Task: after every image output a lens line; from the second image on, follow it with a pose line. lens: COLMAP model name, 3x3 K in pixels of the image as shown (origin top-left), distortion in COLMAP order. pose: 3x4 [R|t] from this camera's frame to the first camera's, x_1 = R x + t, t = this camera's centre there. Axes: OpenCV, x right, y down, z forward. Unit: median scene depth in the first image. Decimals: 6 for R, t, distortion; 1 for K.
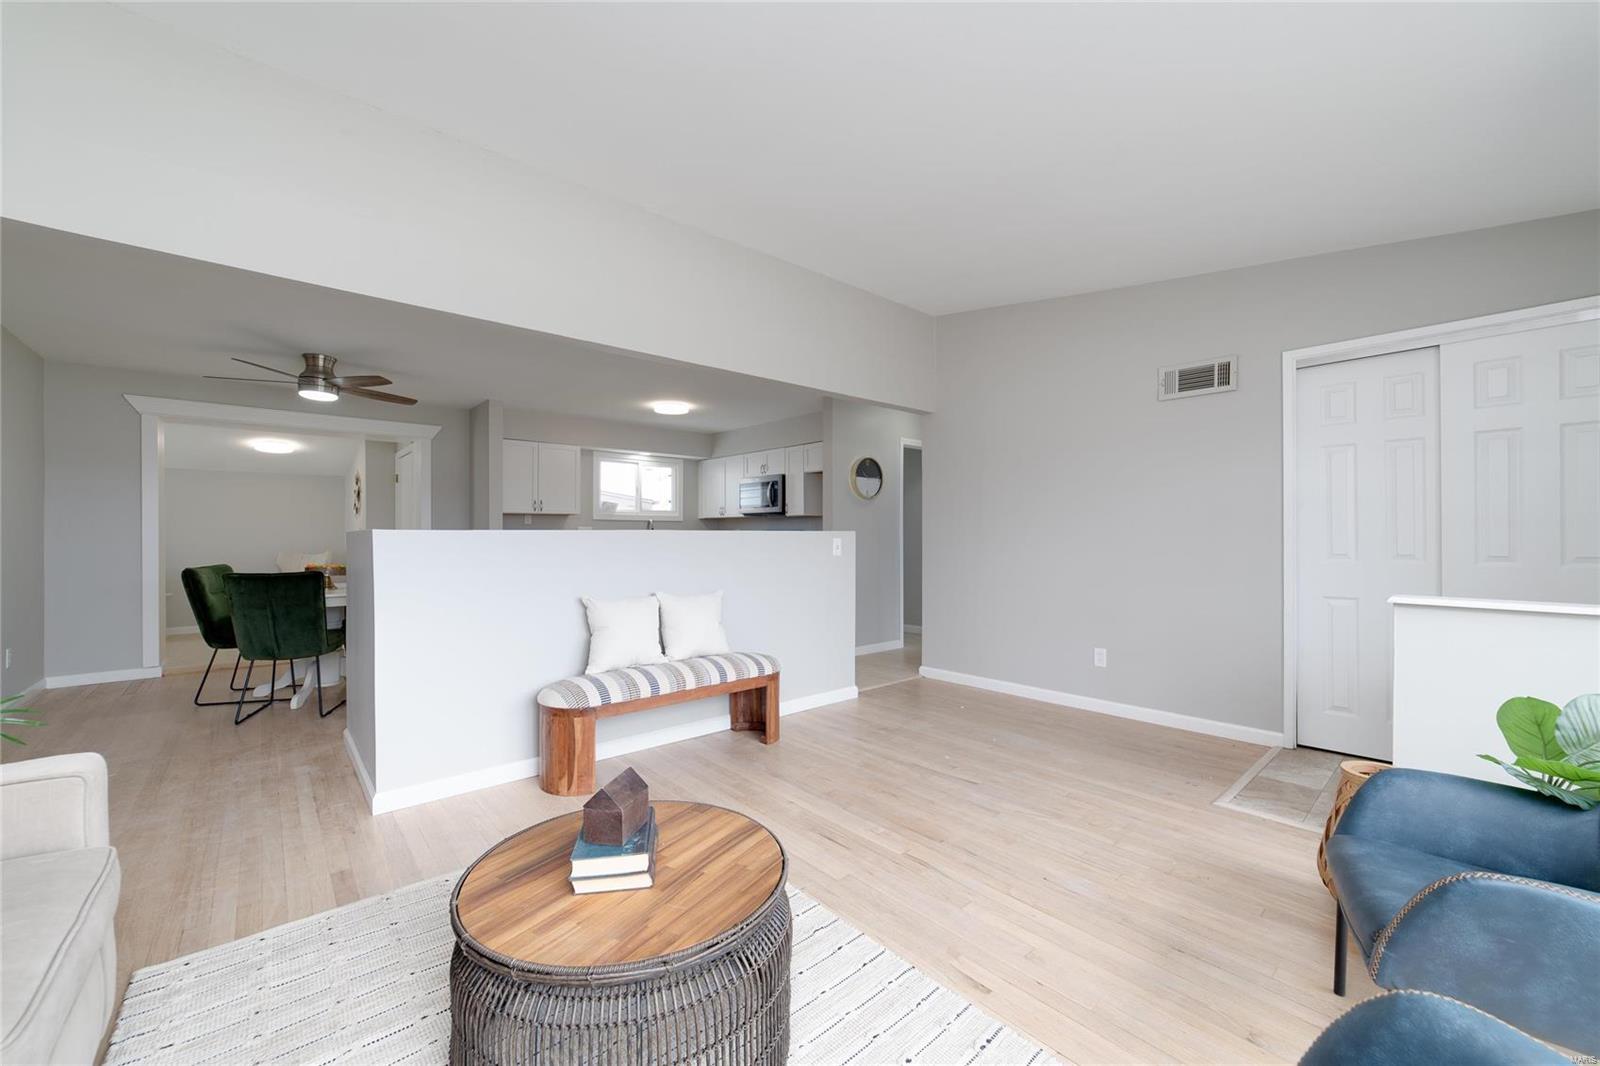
lens RADIAL K [[624.0, 0, 786.4], [0, 624.0, 530.0], [0, 0, 1]] dist [-0.013839, 0.000083]
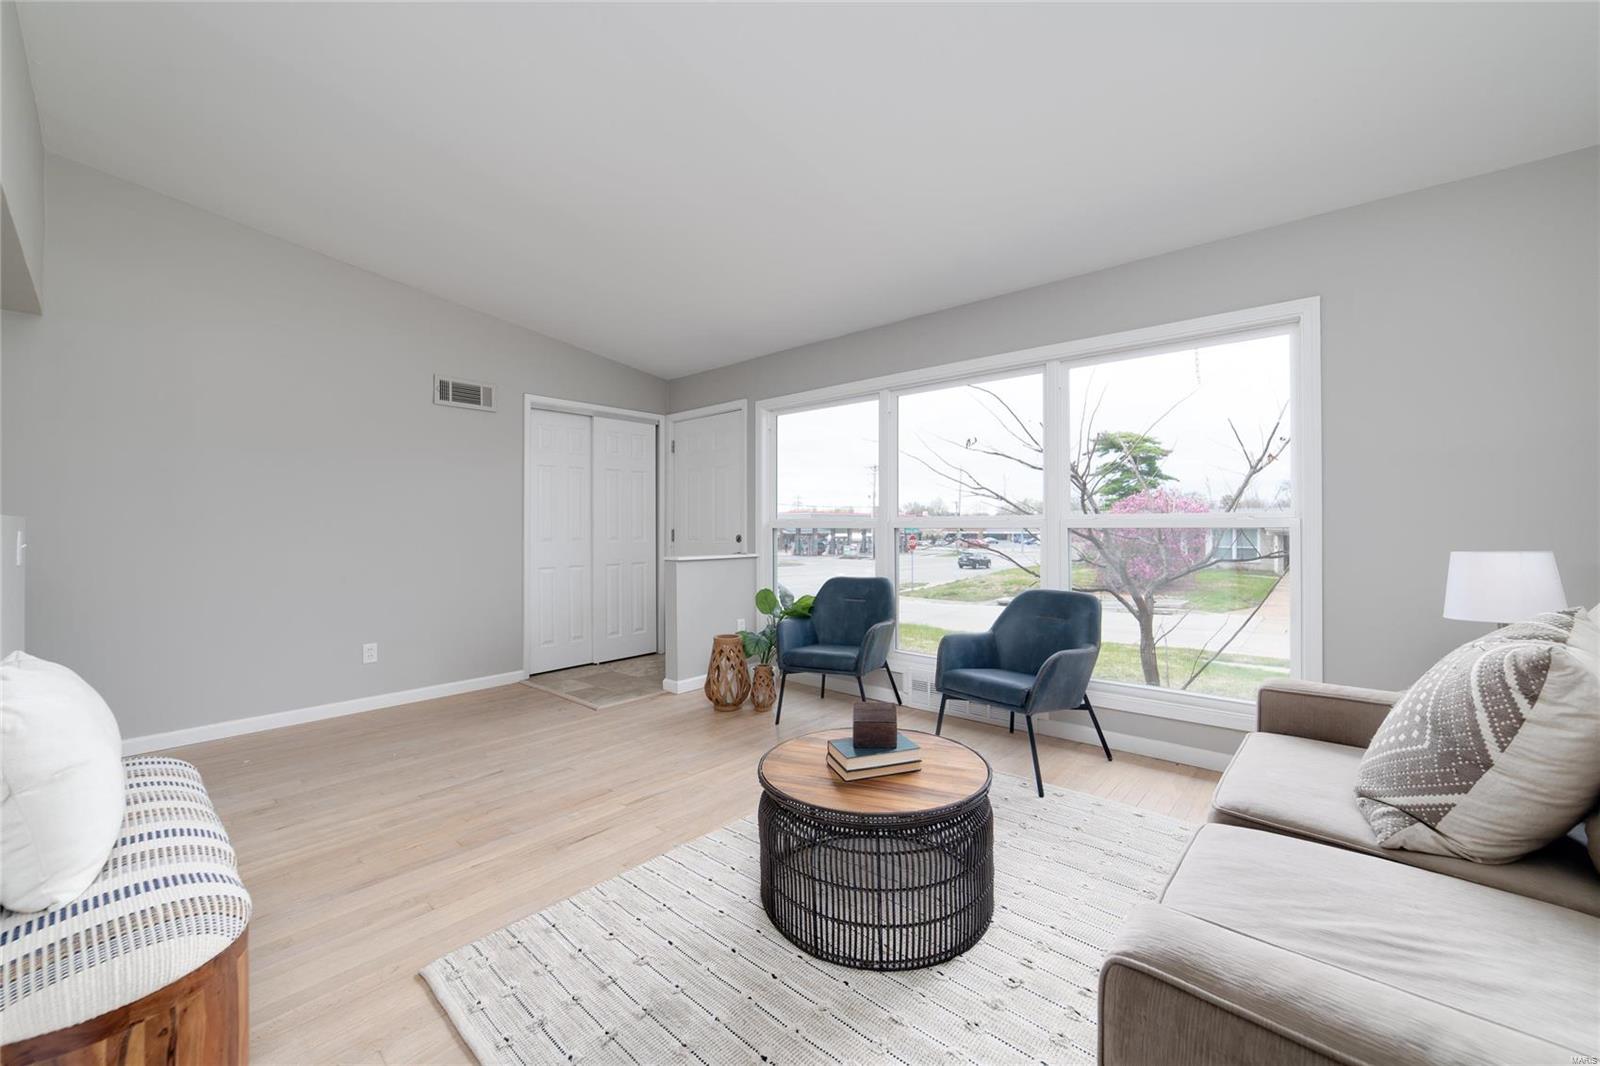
lens RADIAL K [[623.0, 0, 817.1], [0, 623.0, 528.5], [0, 0, 1]] dist [-0.001672, -0.000046]
pose [[-0.147570, -0.001540, 0.989050, -0.598484], [-0.007878, 0.999969, 0.000382, 0.006690], [-0.989020, -0.007736, -0.147577, 0.499770]]
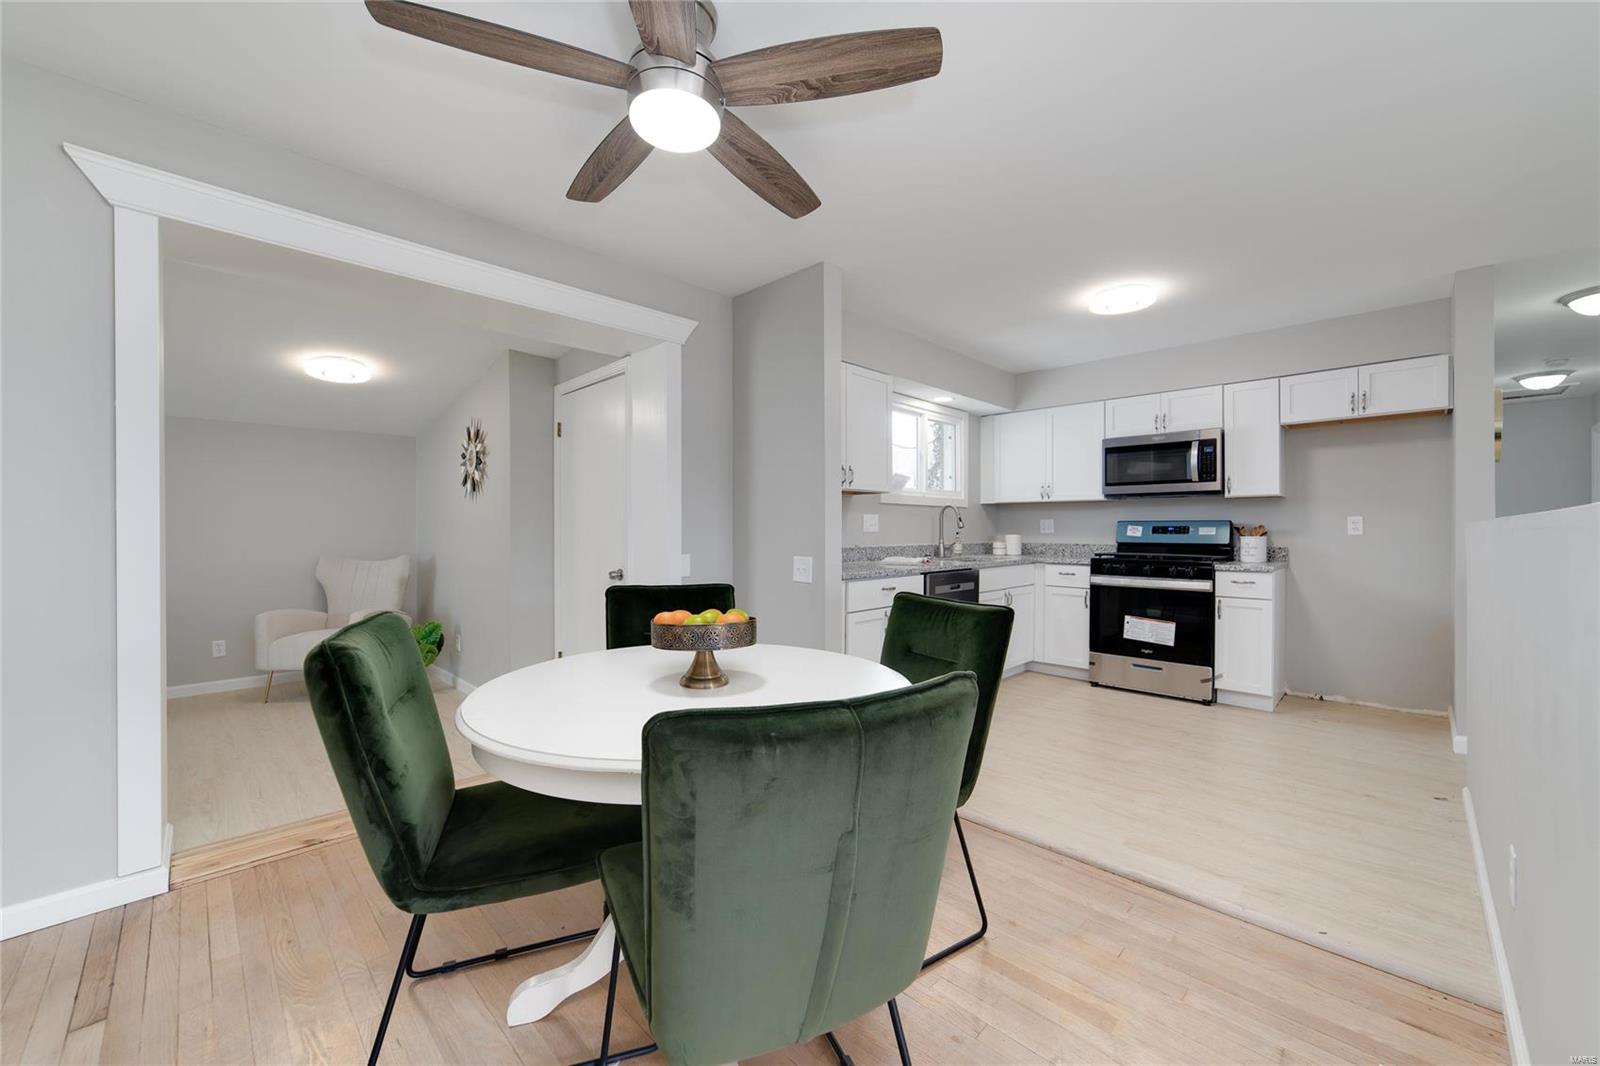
lens RADIAL K [[624.0, 0, 786.4], [0, 624.0, 530.0], [0, 0, 1]] dist [-0.013839, 0.000083]
pose [[0.997717, -0.001272, 0.067525, -0.879521], [0.000840, 0.999979, 0.006423, 0.011125], [-0.067532, -0.006352, 0.997697, 0.793085]]
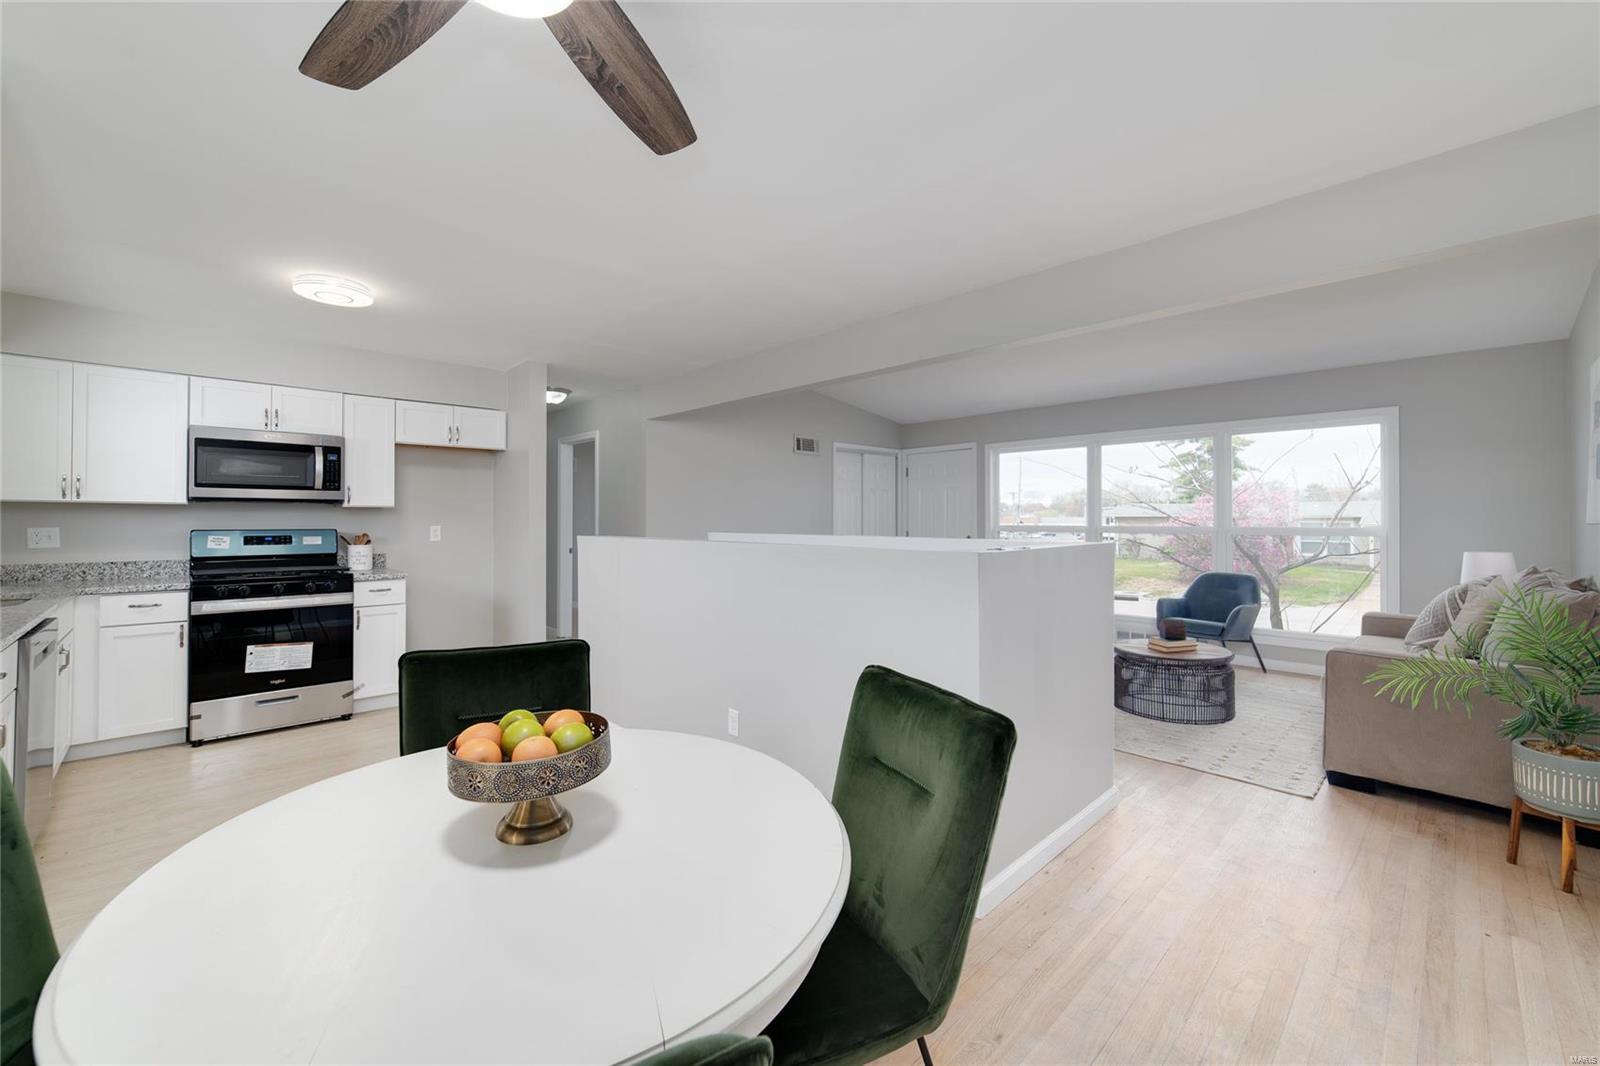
lens RADIAL K [[640.0, 0, 798.2], [0, 640.0, 520.1], [0, 0, 1]] dist [-0.002322, -0.000130]
pose [[-0.053201, -0.001624, 0.998583, -1.207303], [-0.008096, 0.999967, 0.001195, -0.024834], [-0.998551, -0.008021, -0.053212, 1.109061]]
